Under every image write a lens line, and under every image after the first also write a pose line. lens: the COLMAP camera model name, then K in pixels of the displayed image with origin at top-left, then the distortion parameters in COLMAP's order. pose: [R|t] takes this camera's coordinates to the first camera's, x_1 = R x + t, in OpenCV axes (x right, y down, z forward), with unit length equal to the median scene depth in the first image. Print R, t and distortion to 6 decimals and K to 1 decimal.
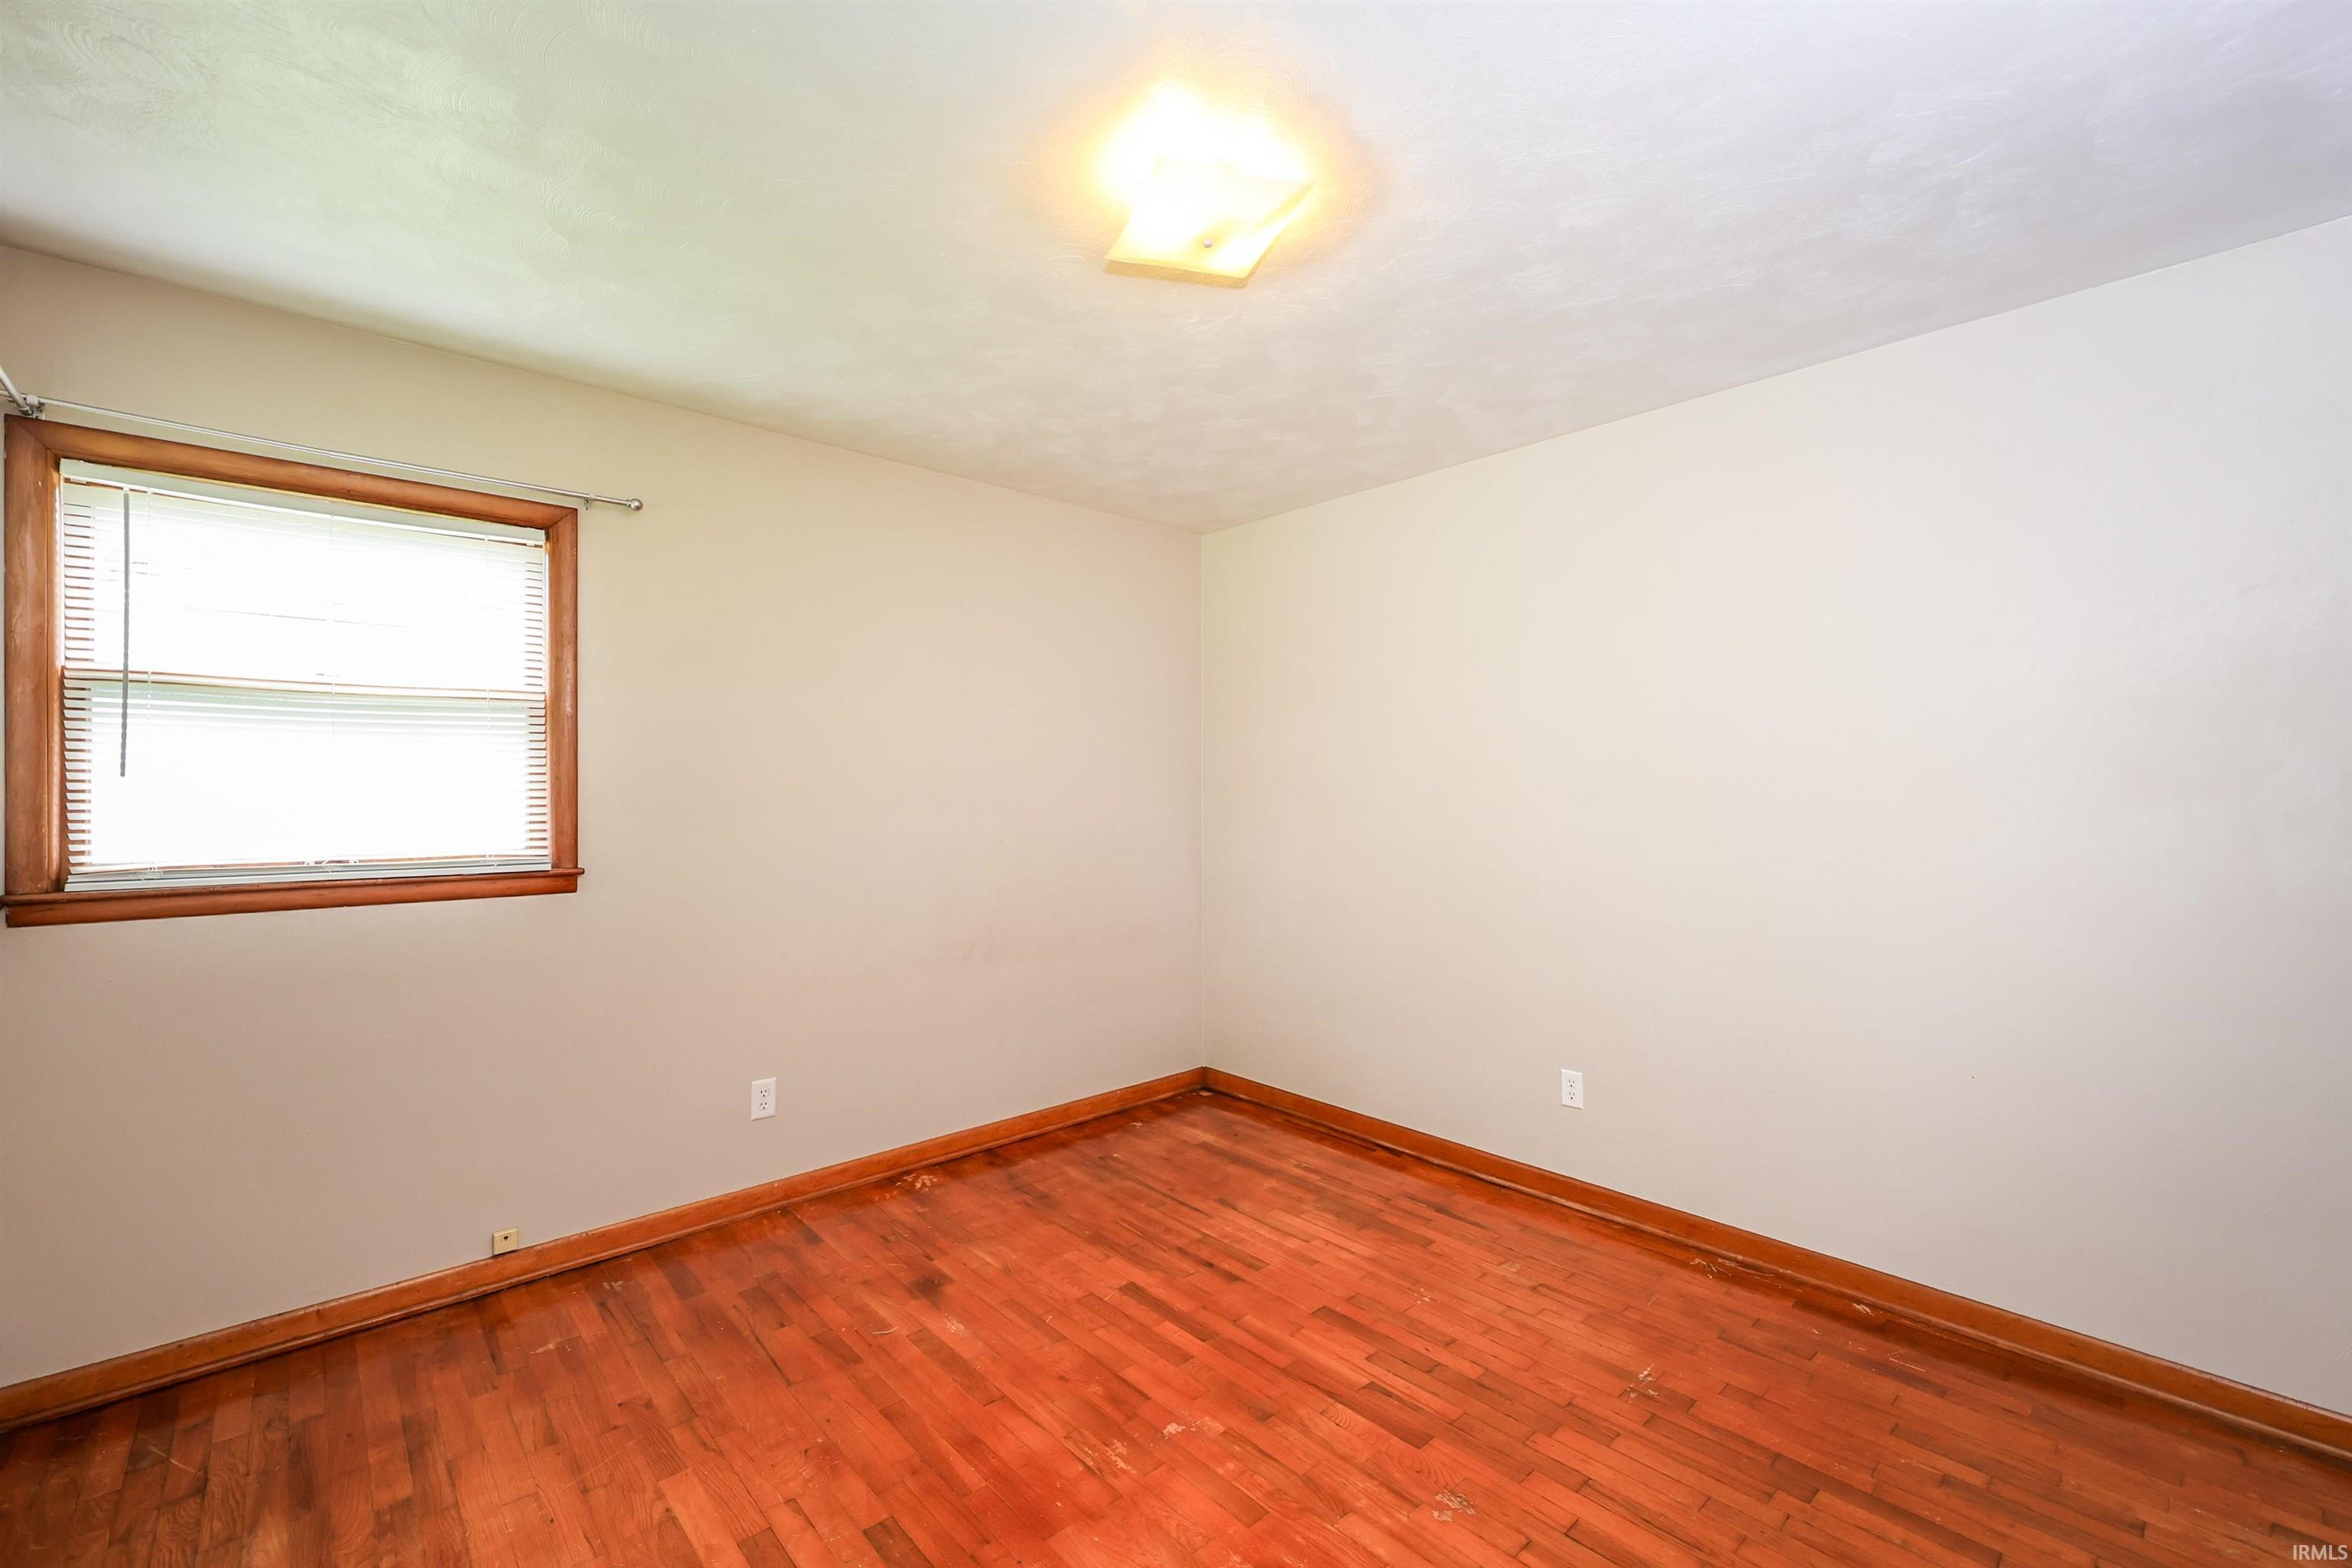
lens RADIAL K [[954.8, 0, 1176.0], [0, 954.8, 784.0], [0, 0, 1]] dist [0.000663, 0.000094]
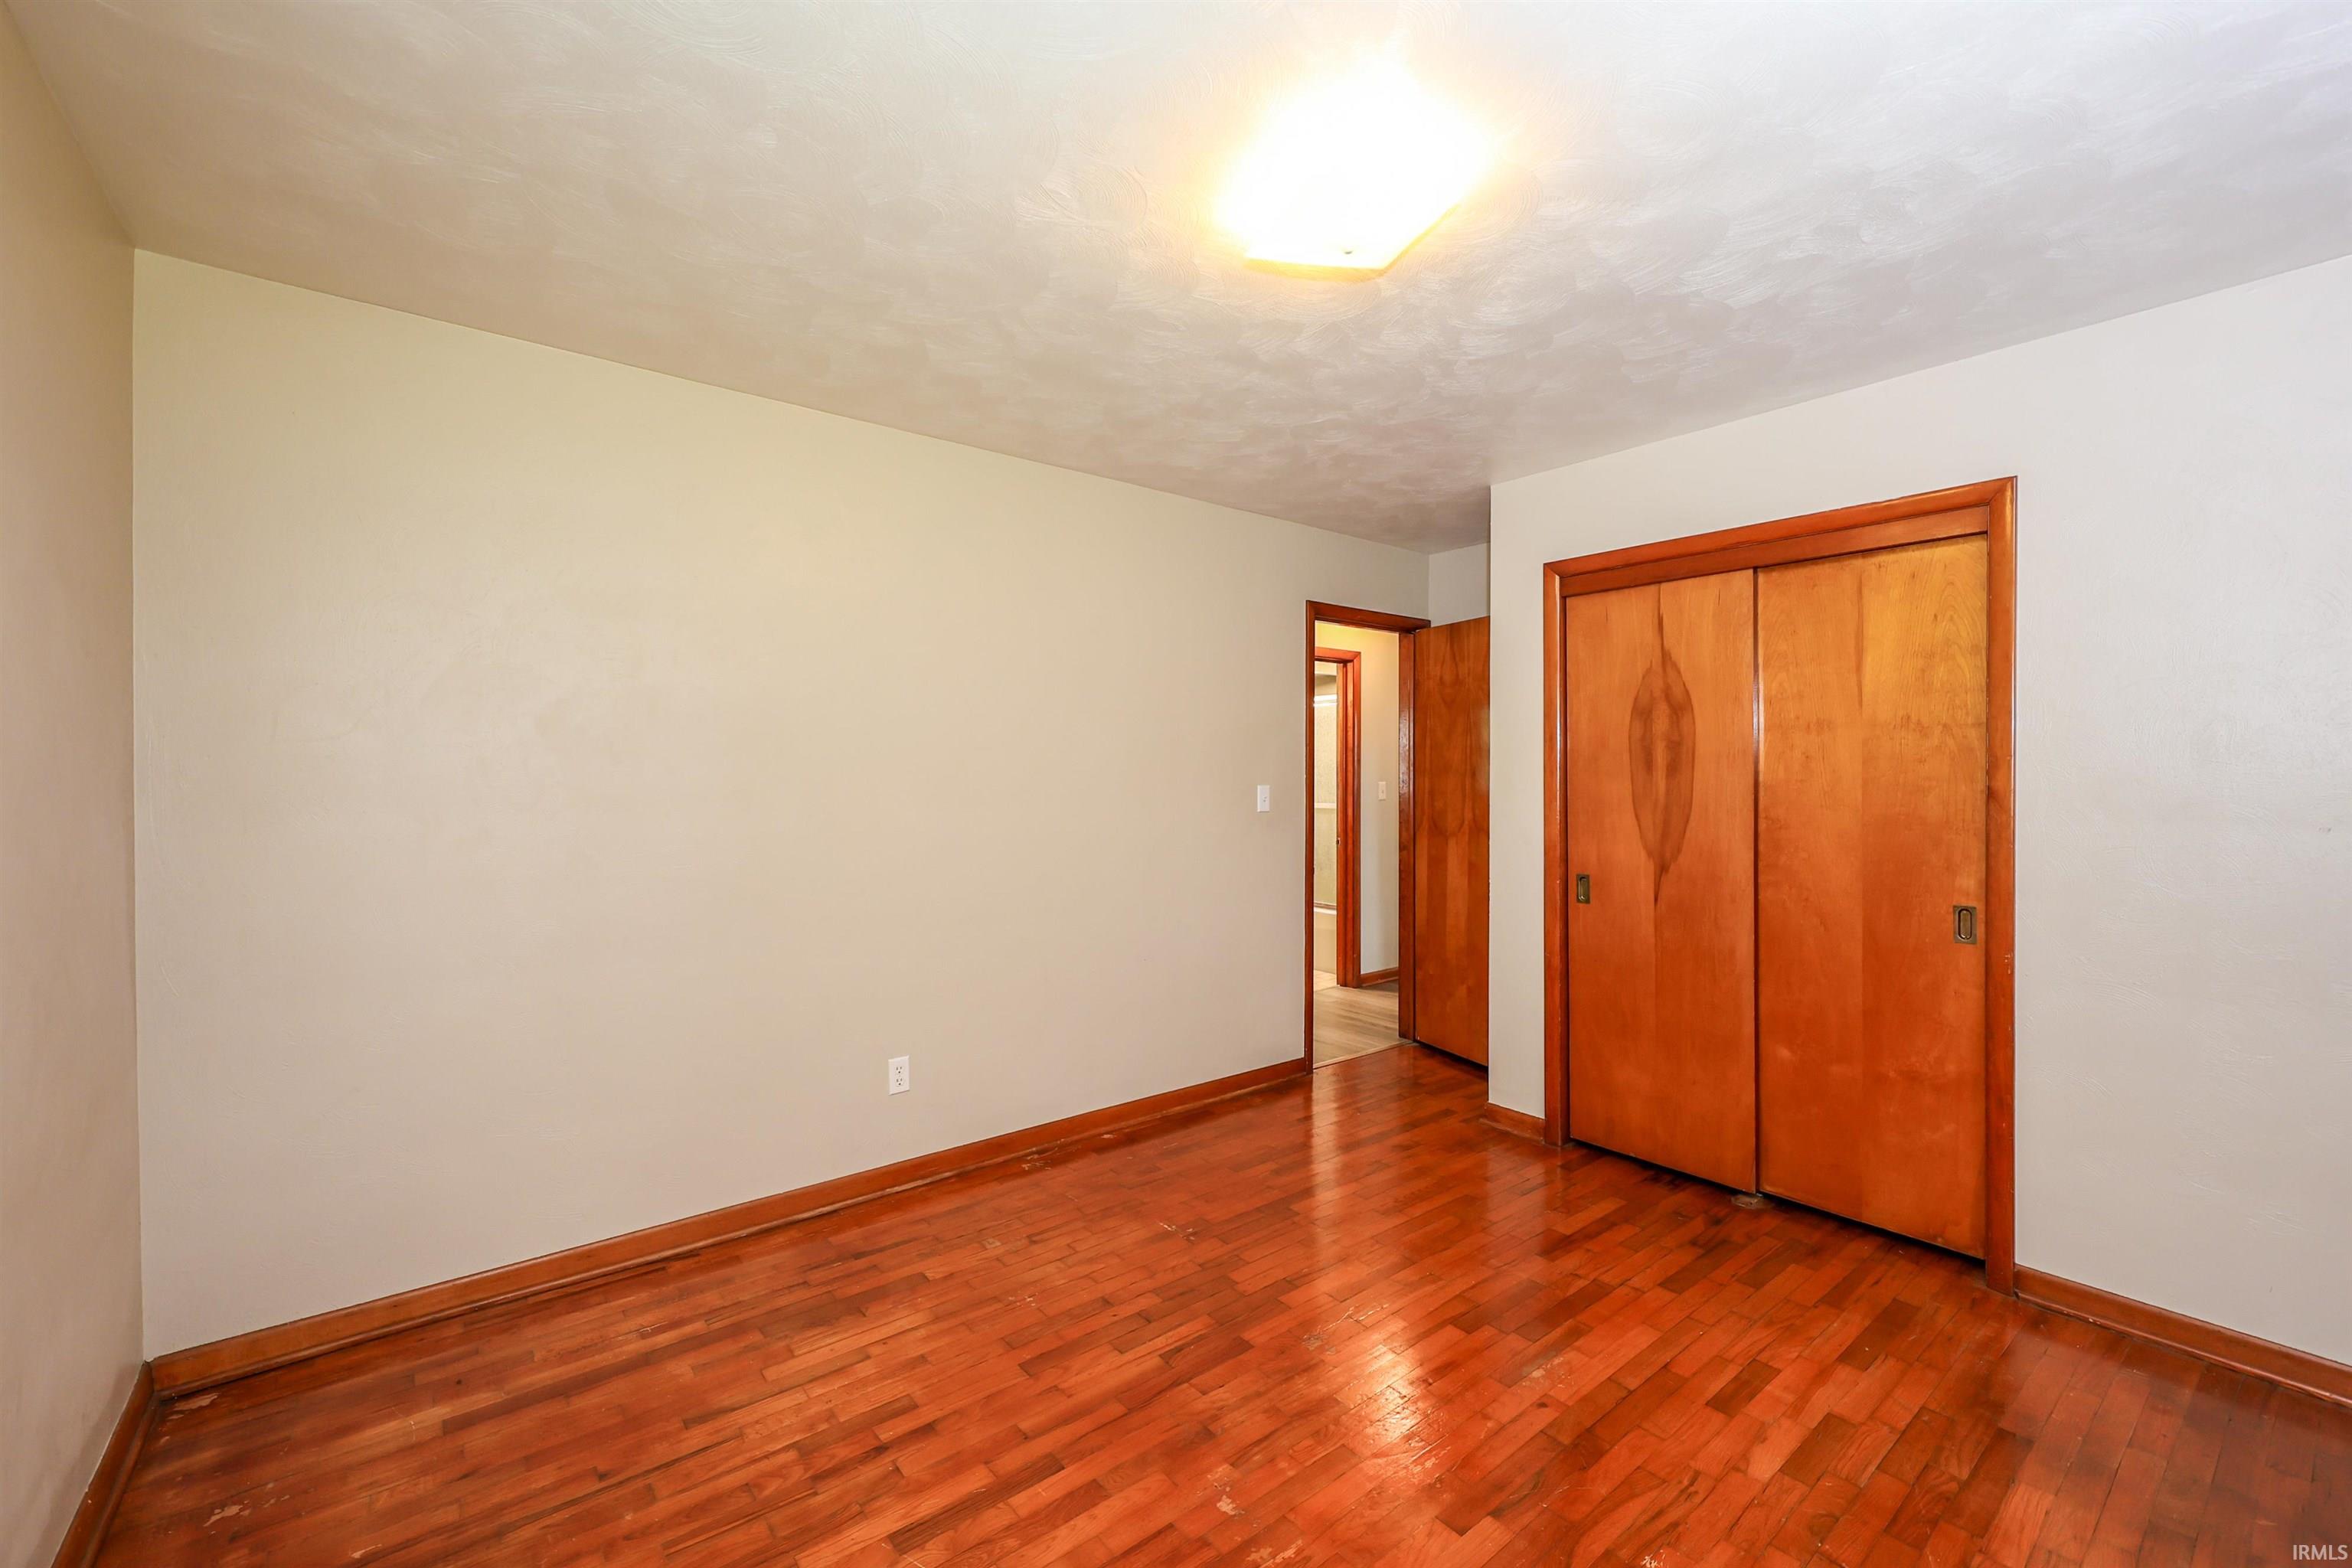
lens RADIAL K [[954.8, 0, 1176.0], [0, 954.8, 784.0], [0, 0, 1]] dist [0.000663, 0.000094]
pose [[0.073648, -0.009197, 0.997242, -0.635098], [-0.004836, 0.999942, 0.009579, 0.002448], [-0.997273, -0.005529, 0.073599, 0.714320]]
